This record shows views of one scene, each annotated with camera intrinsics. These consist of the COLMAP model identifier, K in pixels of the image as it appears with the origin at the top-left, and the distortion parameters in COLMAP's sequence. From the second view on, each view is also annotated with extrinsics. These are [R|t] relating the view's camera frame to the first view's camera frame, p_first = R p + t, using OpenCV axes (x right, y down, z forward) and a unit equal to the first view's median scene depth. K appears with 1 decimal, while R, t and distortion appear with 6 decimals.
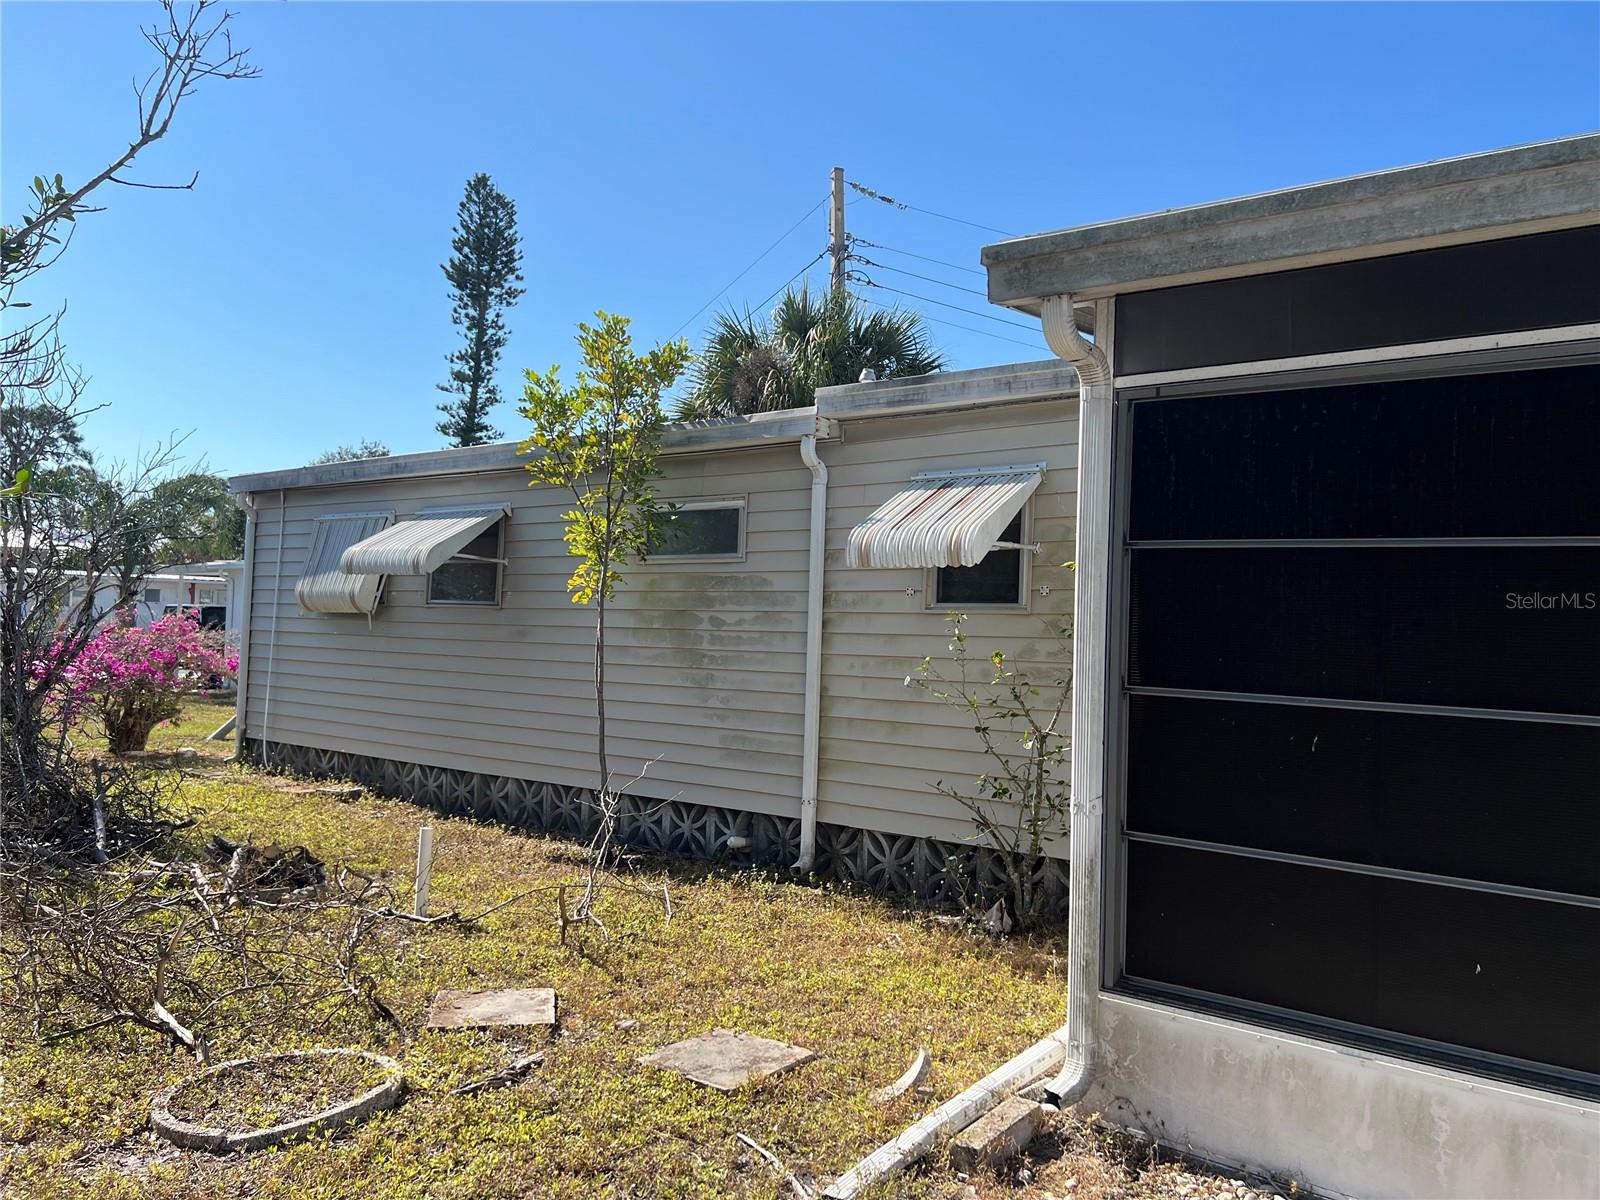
lens RADIAL K [[1211.0, 0, 800.4], [0, 1211.0, 601.2], [0, 0, 1]] dist [-0.002328, -0.006382]
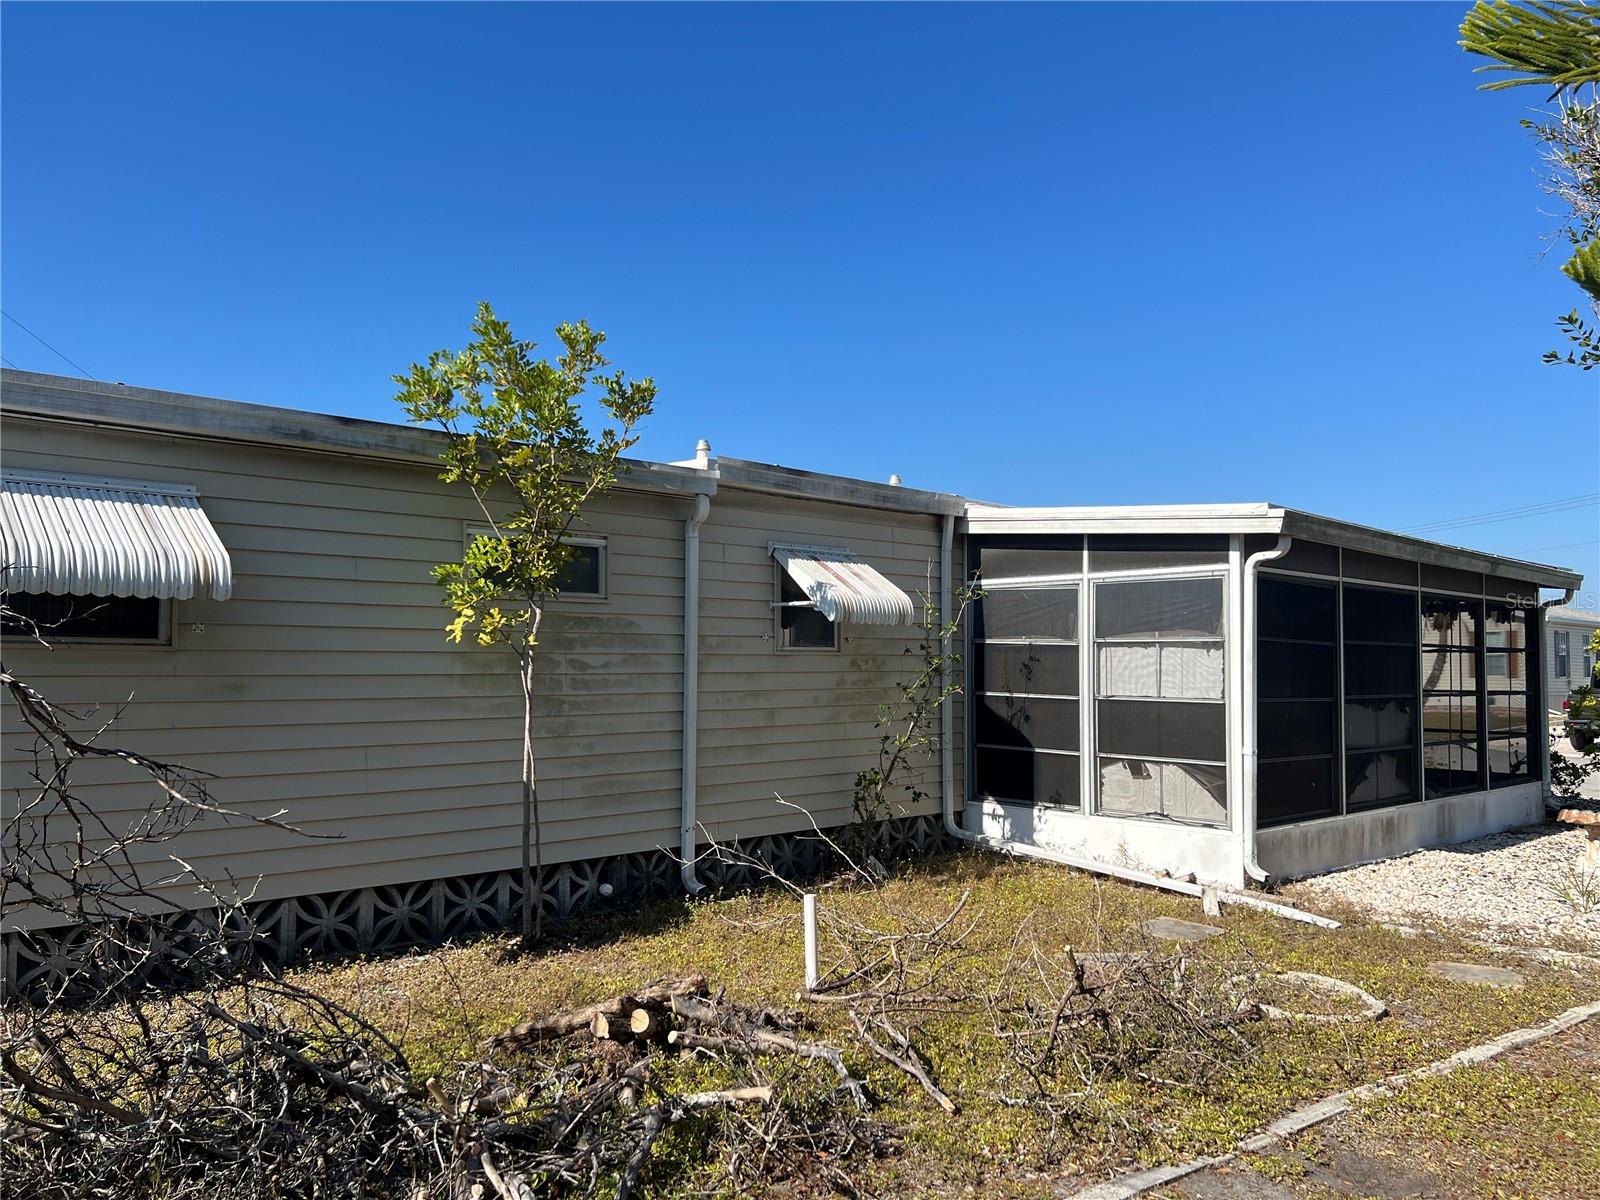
lens RADIAL K [[1211.0, 0, 800.6], [0, 1211.0, 599.7], [0, 0, 1]] dist [-0.002328, -0.006382]
pose [[0.152831, 0.021176, 0.988025, -0.986129], [-0.028124, 0.999459, -0.017070, -0.022821], [-0.987852, -0.025179, 0.153344, 0.689838]]
